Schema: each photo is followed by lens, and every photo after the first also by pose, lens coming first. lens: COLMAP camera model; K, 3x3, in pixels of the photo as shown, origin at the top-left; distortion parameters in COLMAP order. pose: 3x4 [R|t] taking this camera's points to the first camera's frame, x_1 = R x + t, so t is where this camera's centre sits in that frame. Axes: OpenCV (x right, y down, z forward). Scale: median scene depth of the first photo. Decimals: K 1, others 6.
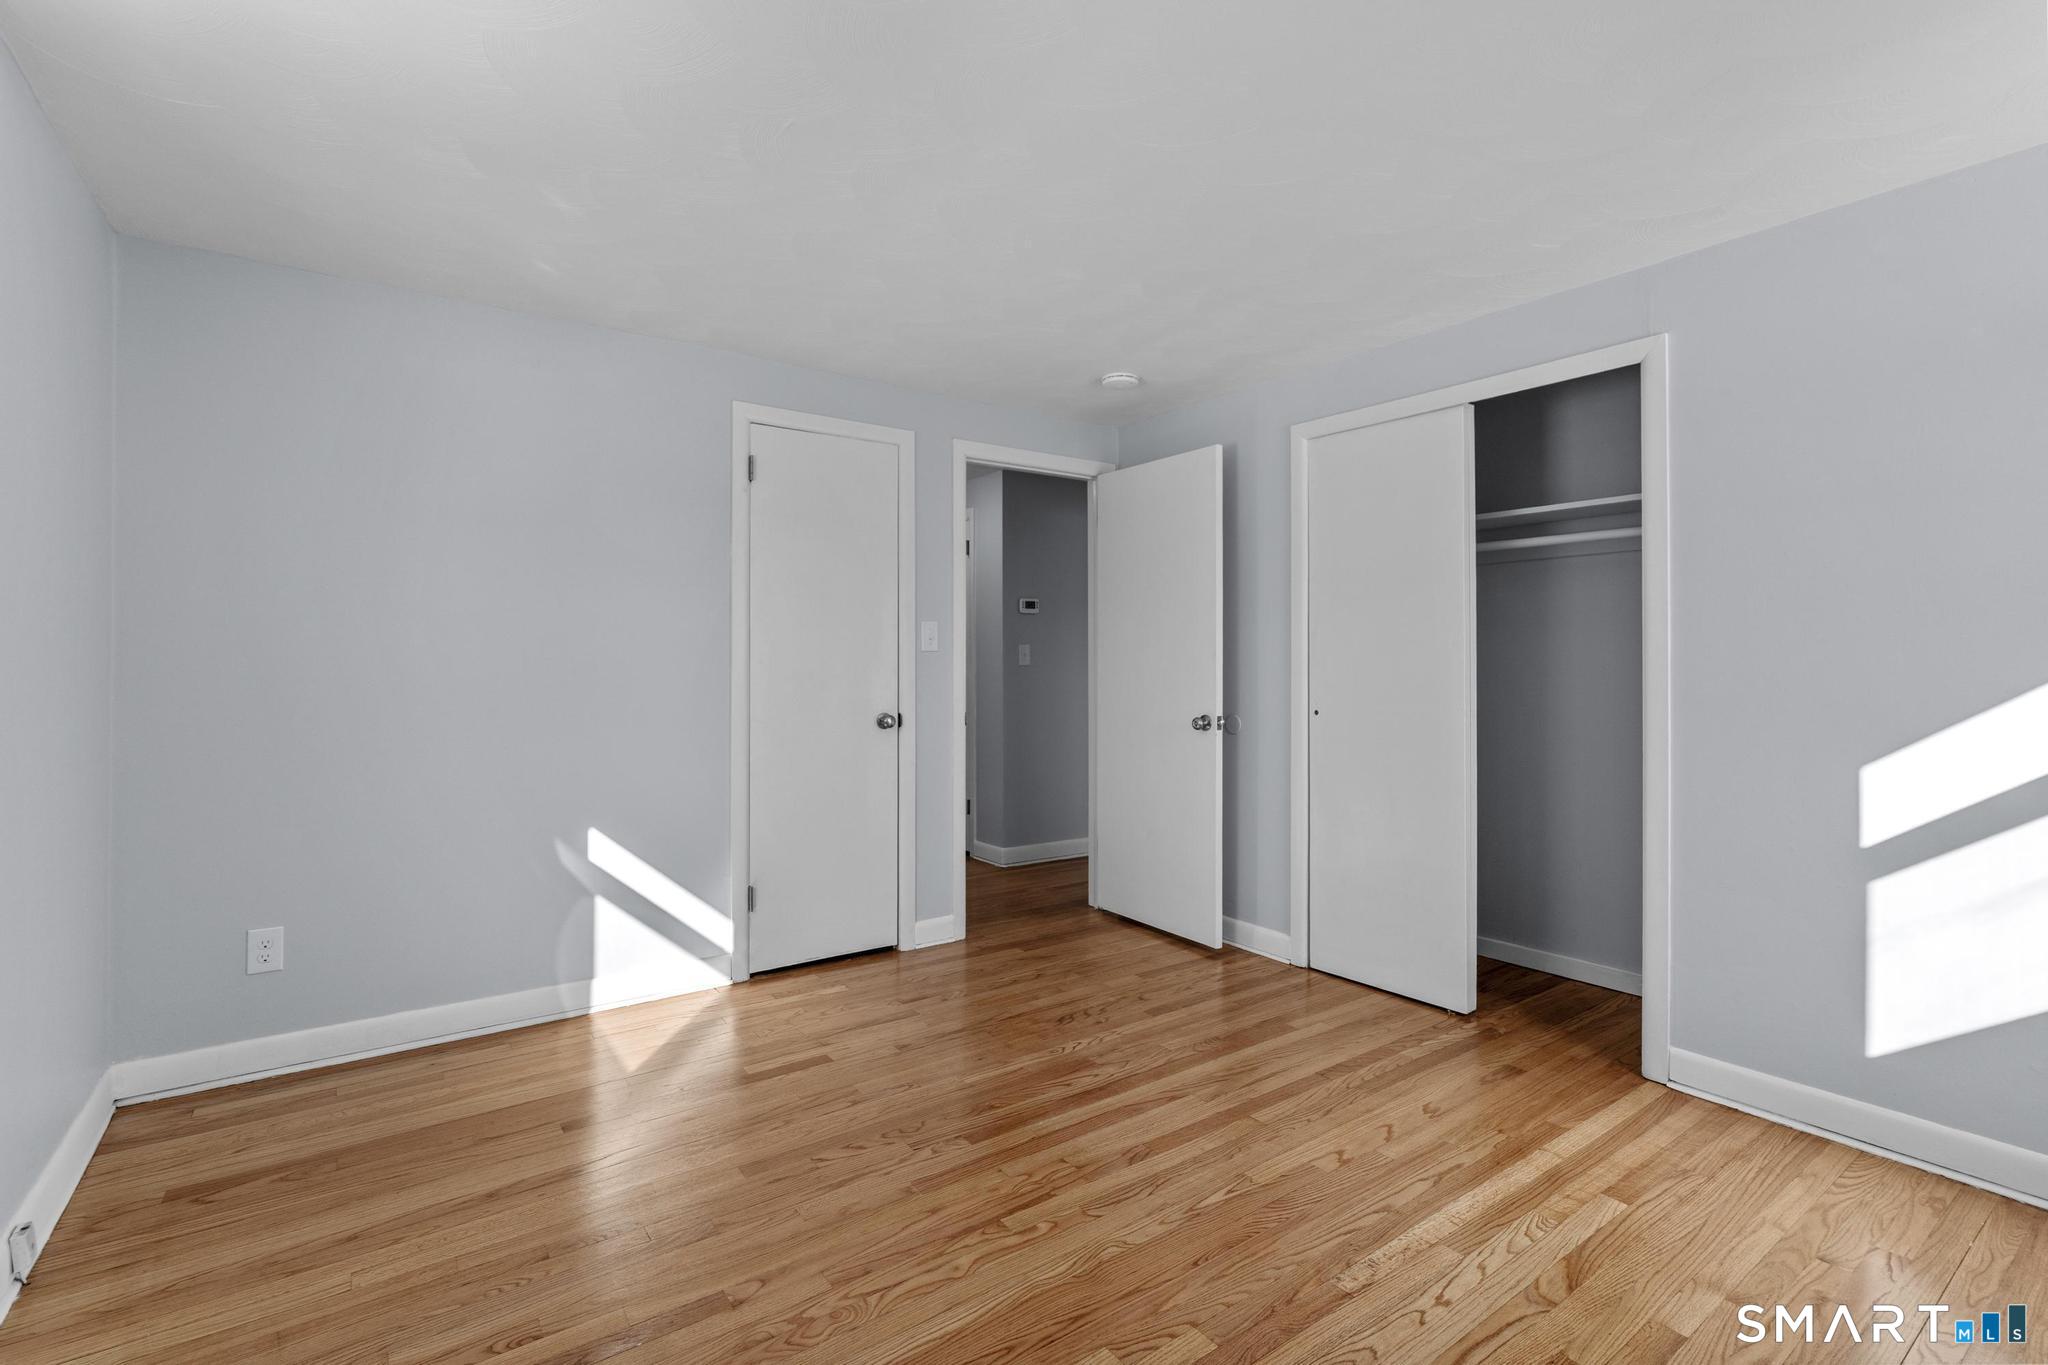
lens RADIAL K [[925.8, 0, 1027.5], [0, 925.8, 674.0], [0, 0, 1]] dist [-0.011292, 0.003536]
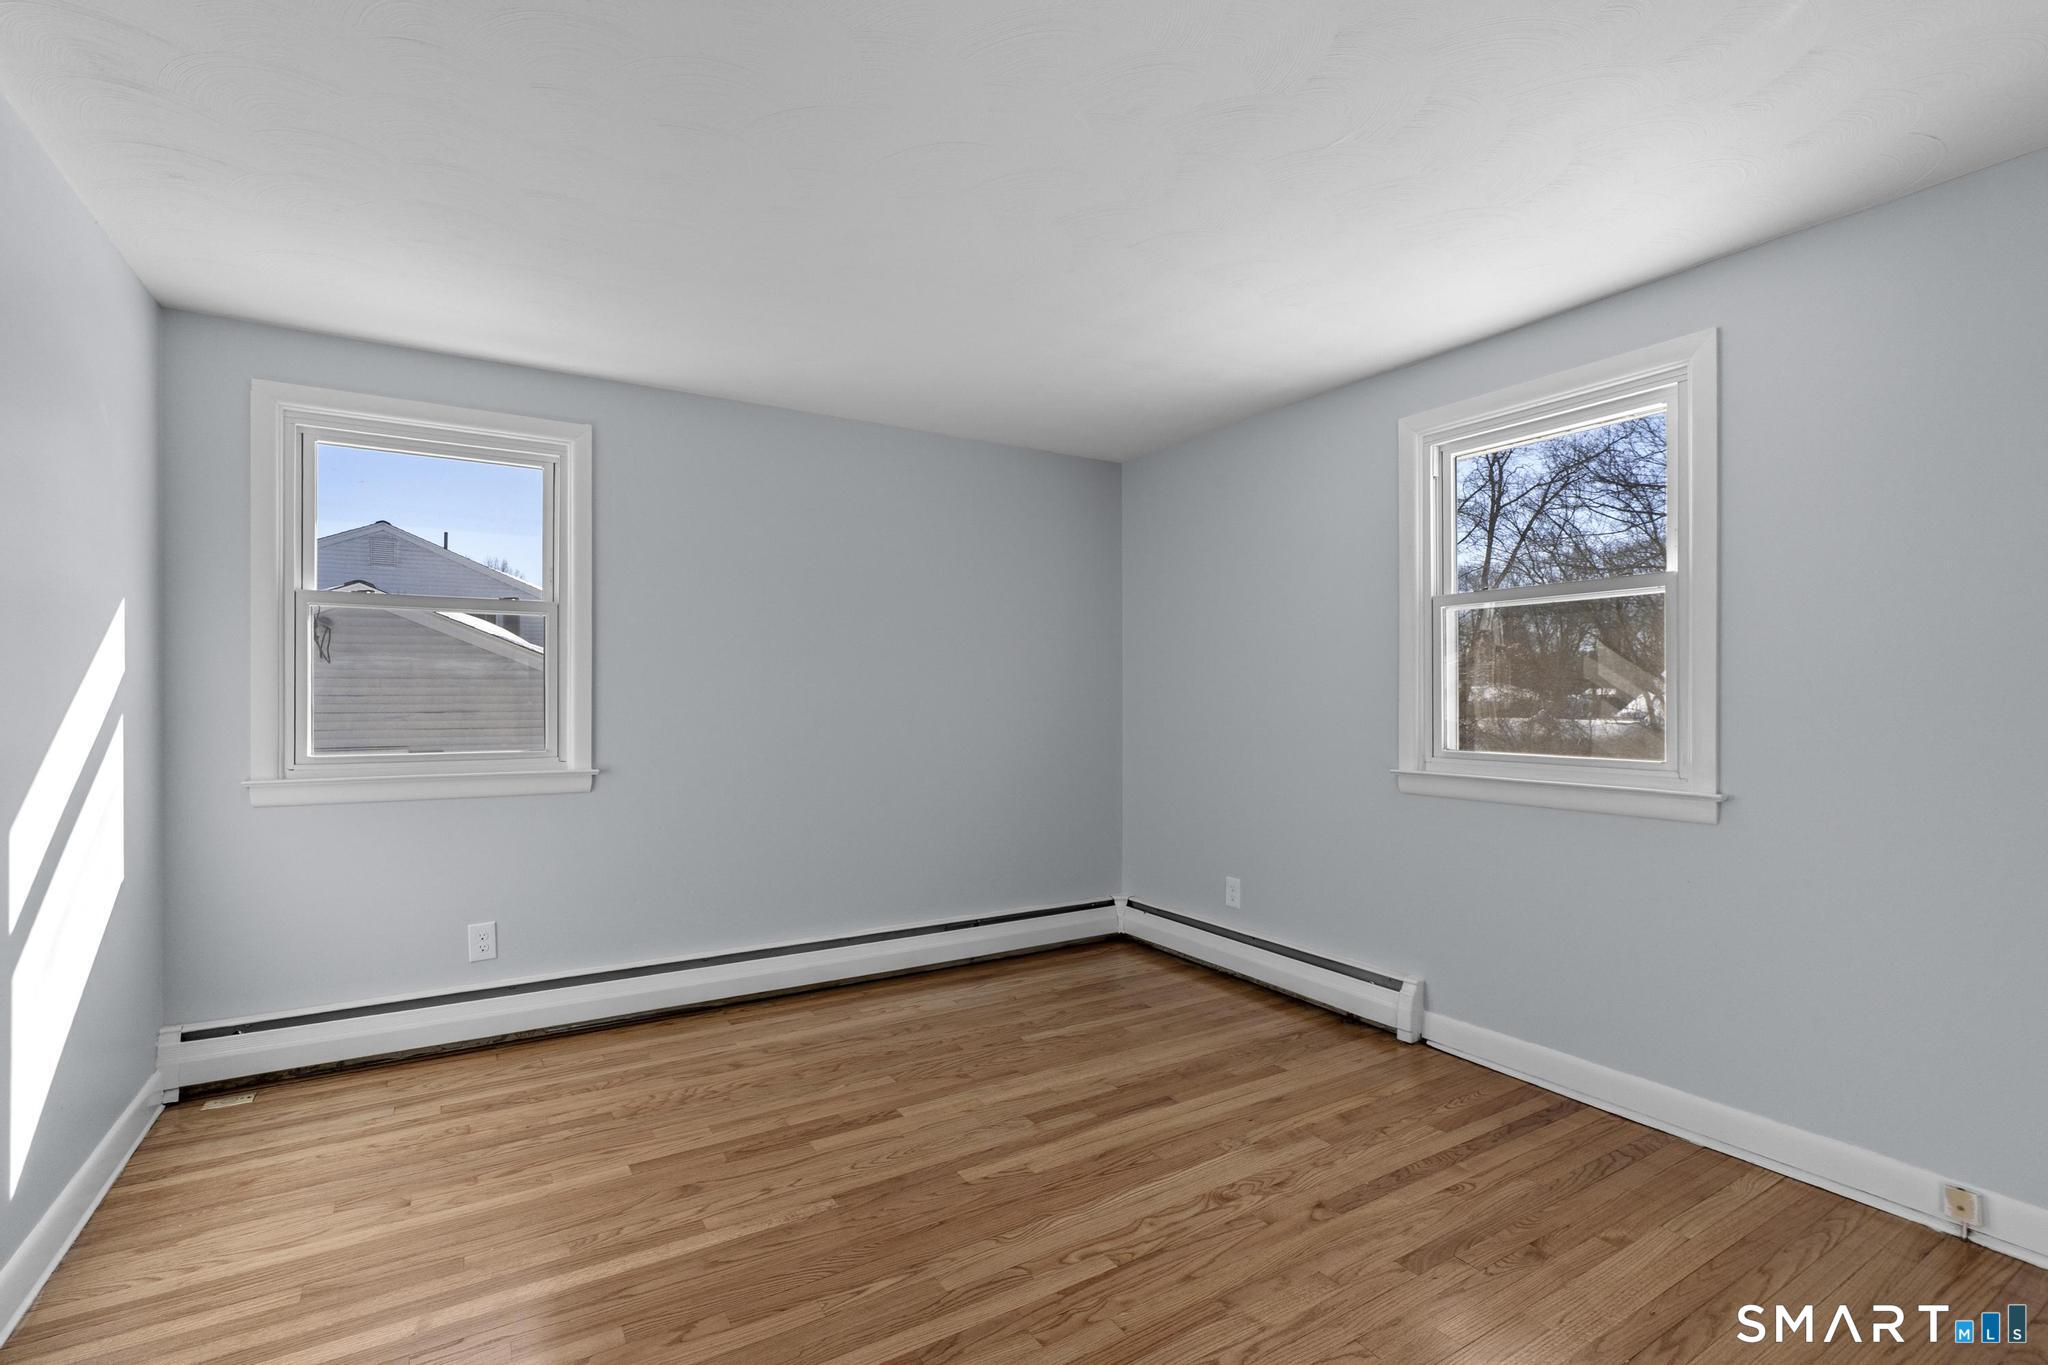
lens RADIAL K [[925.8, 0, 1031.5], [0, 925.8, 684.0], [0, 0, 1]] dist [-0.011292, 0.003536]
pose [[-0.997917, -0.002457, 0.064468, -0.000246], [-0.002517, 0.999996, -0.000838, -0.023351], [-0.064466, -0.000998, -0.997919, 2.017546]]
